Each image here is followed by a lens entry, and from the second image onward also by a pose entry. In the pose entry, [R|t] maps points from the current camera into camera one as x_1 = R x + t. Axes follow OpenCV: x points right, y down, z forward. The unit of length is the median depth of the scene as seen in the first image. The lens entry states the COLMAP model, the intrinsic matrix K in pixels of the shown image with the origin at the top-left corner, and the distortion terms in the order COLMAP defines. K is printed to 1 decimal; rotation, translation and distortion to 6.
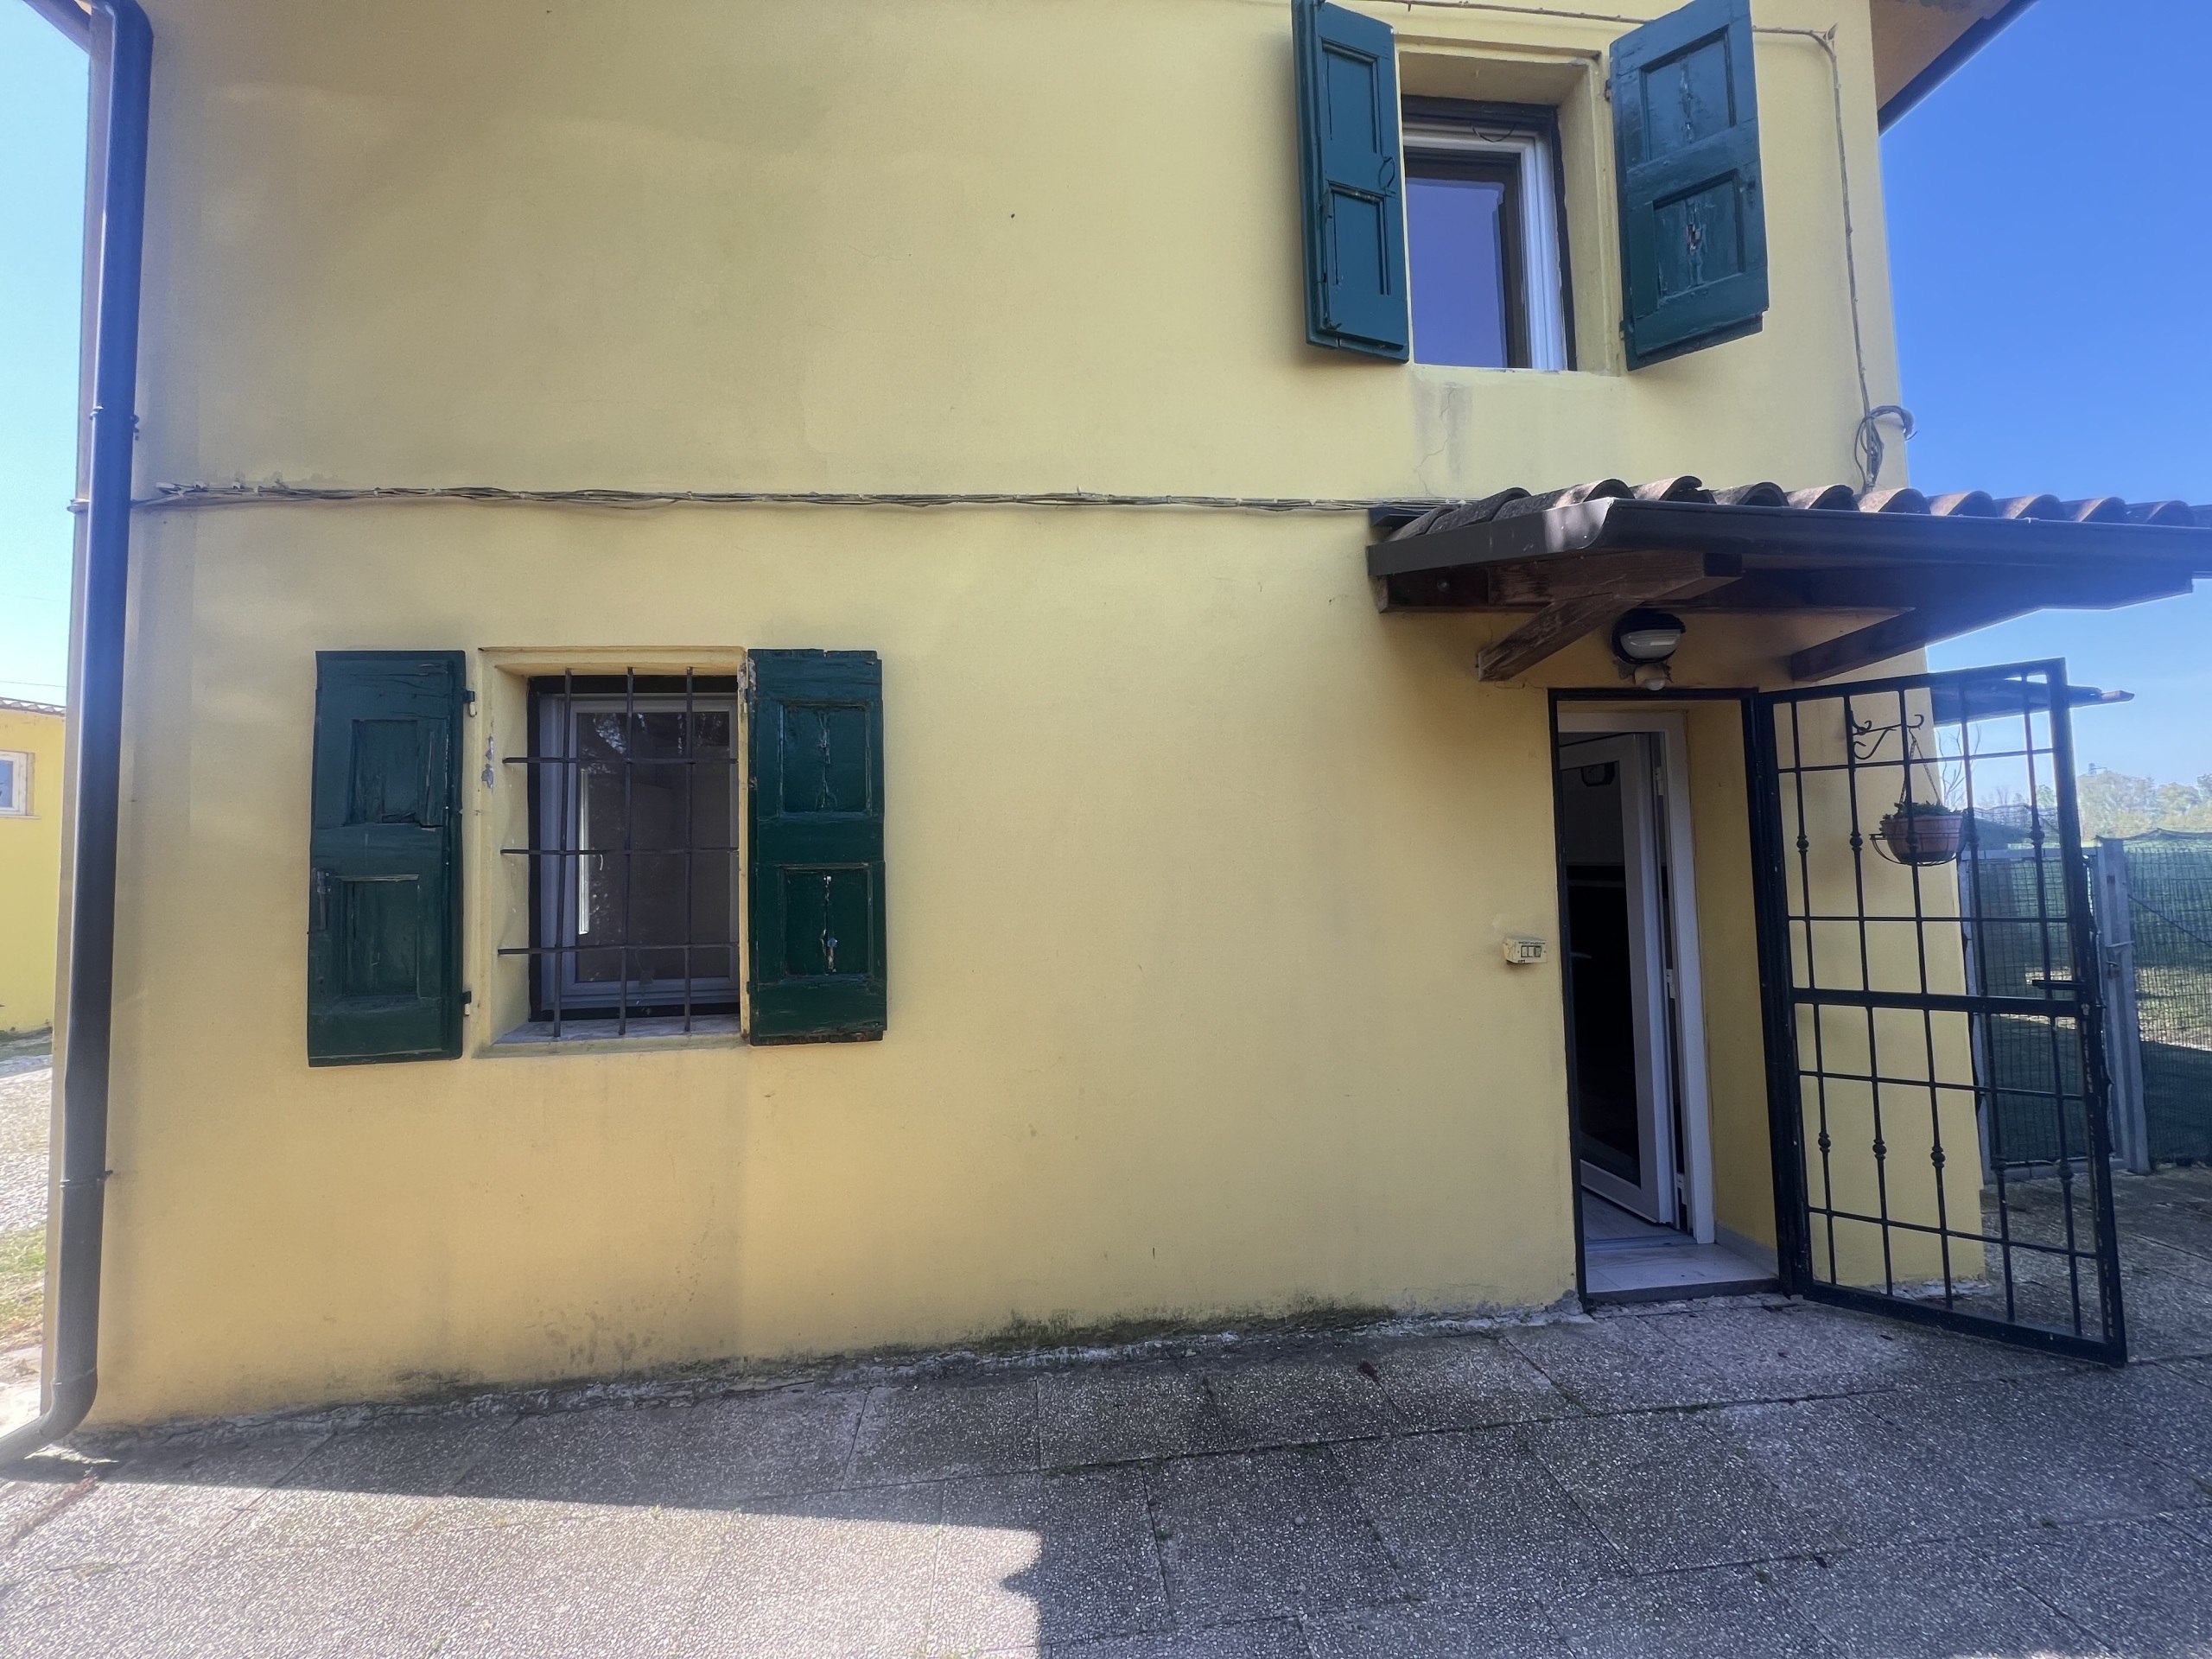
lens RADIAL K [[882.4, 0, 1099.7], [0, 882.4, 821.7], [0, 0, 1]] dist [-0.003078, 0.000965]
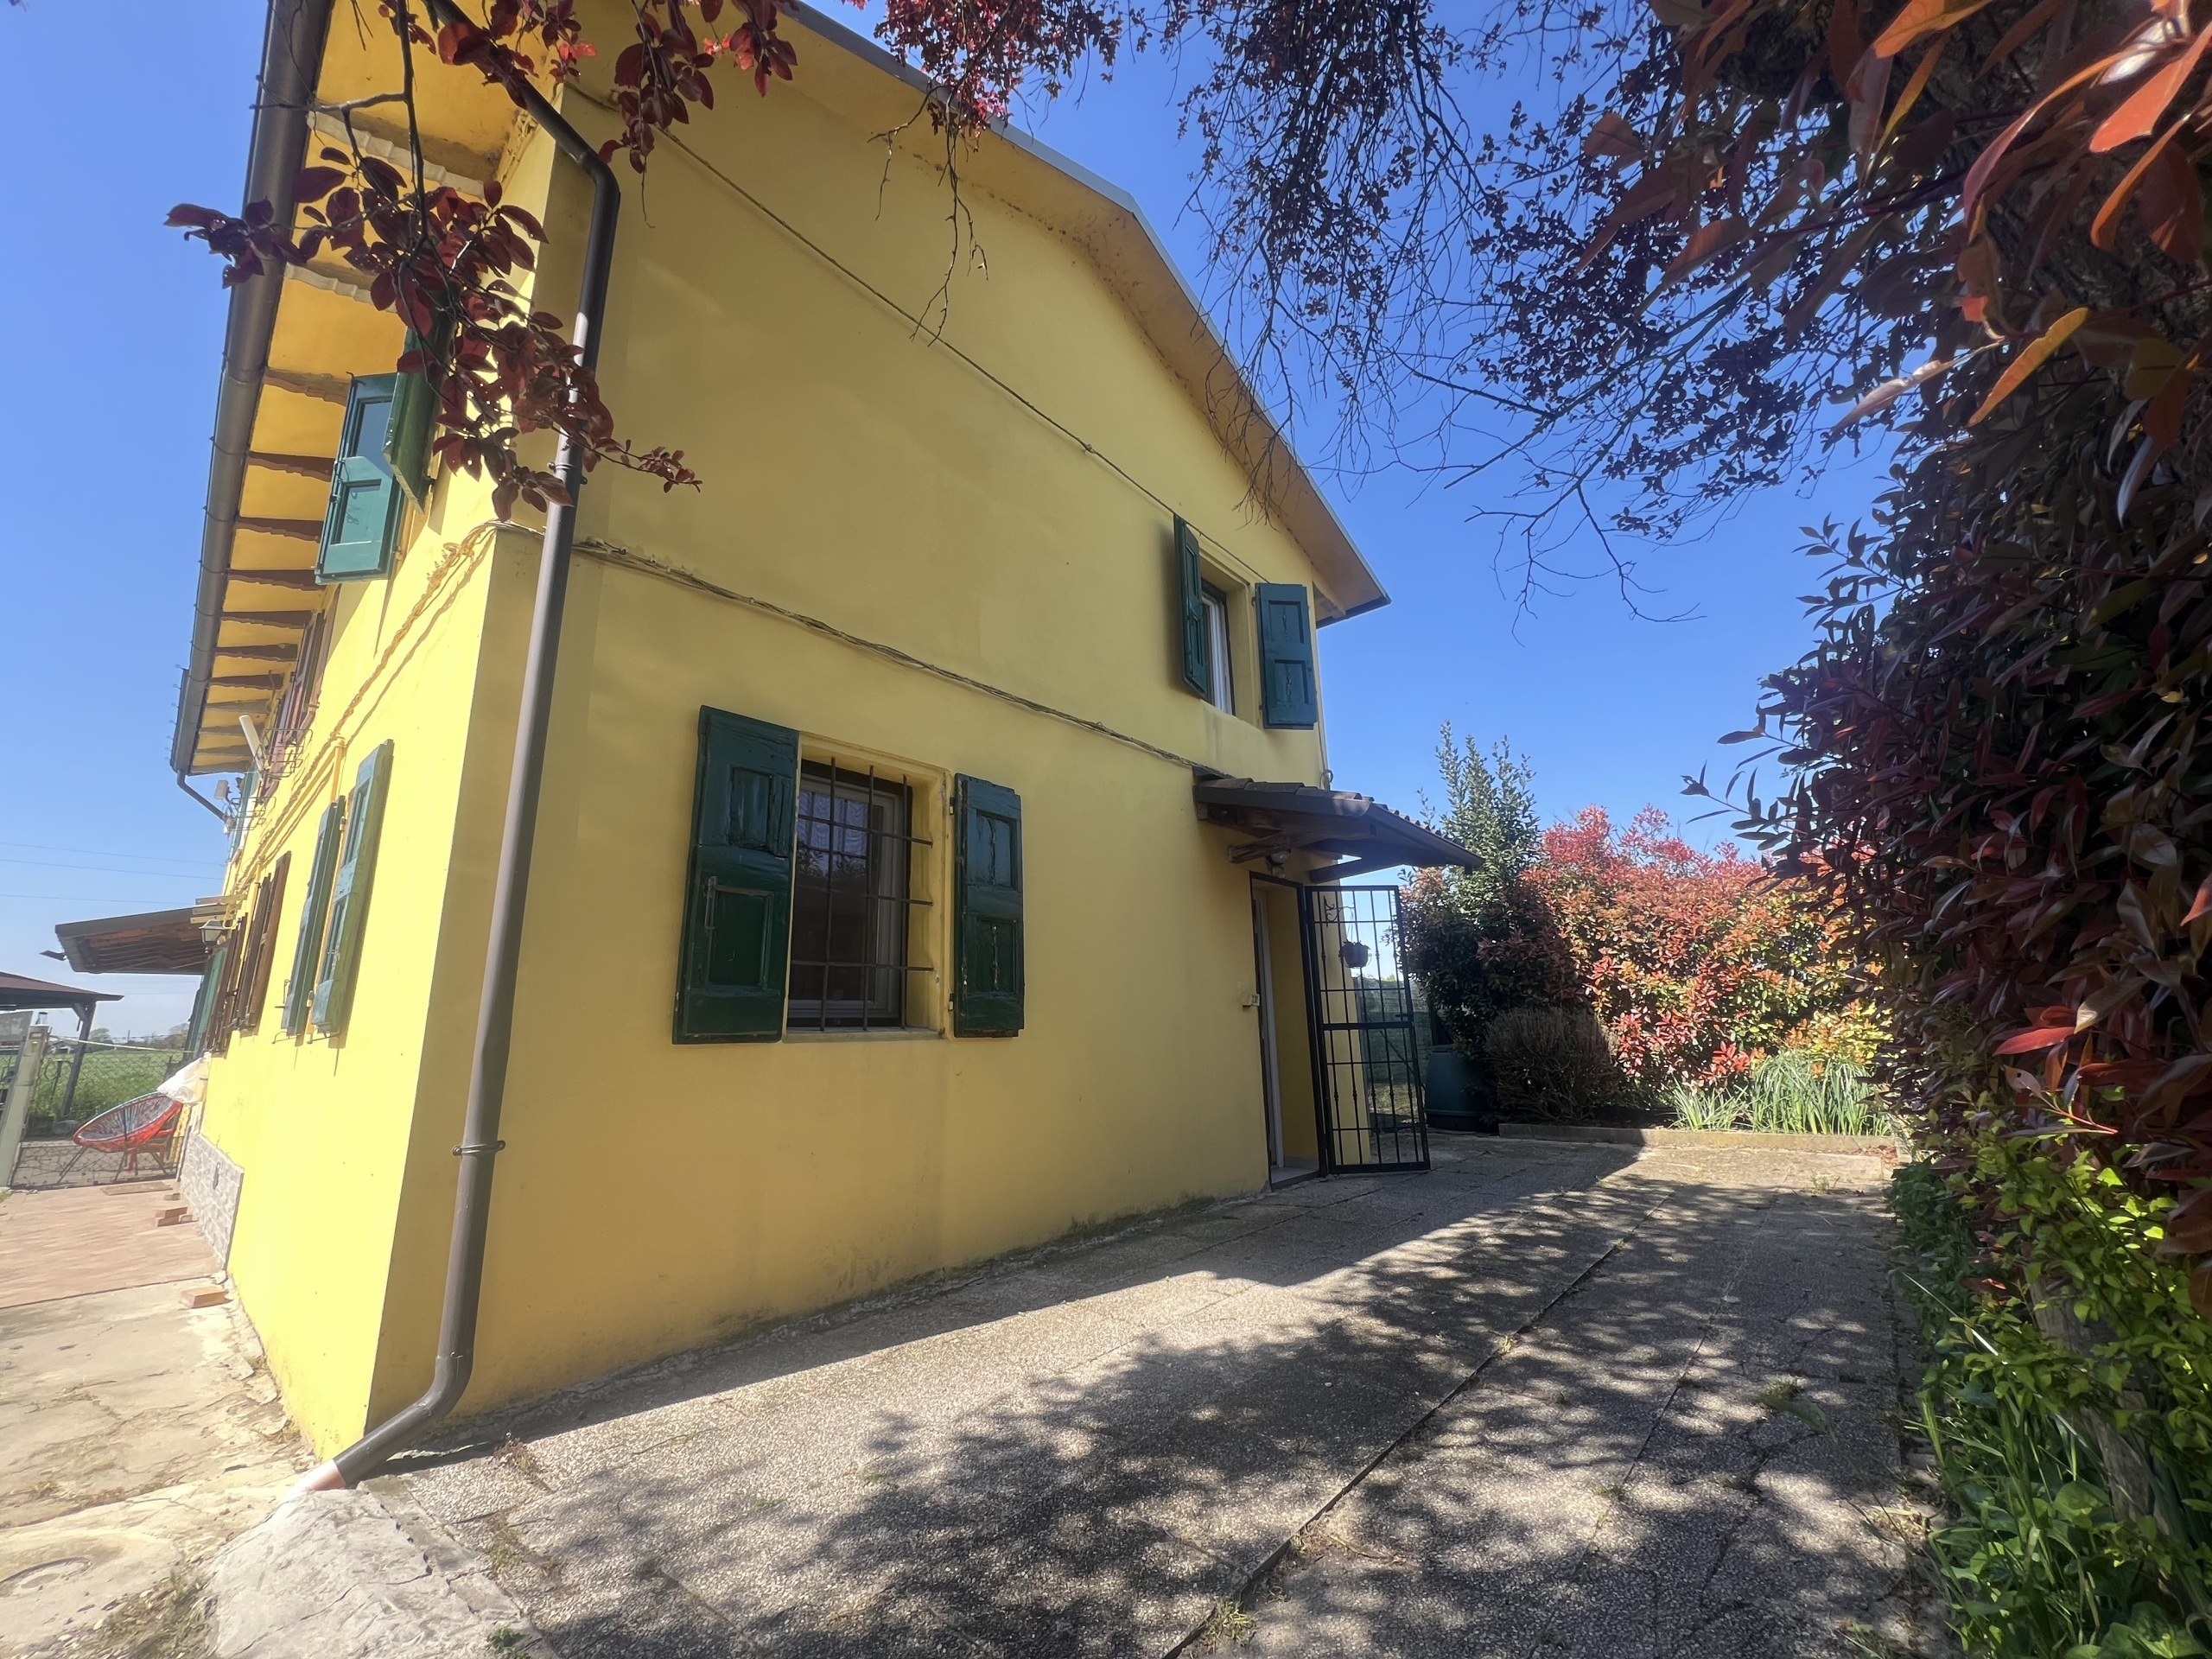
lens RADIAL K [[882.4, 0, 1097.4], [0, 882.4, 830.0], [0, 0, 1]] dist [-0.003078, 0.000965]
pose [[0.723905, 0.166798, 0.669433, -1.173652], [-0.028981, 0.976829, -0.212051, 0.207008], [-0.689291, 0.134104, 0.711965, -0.224868]]
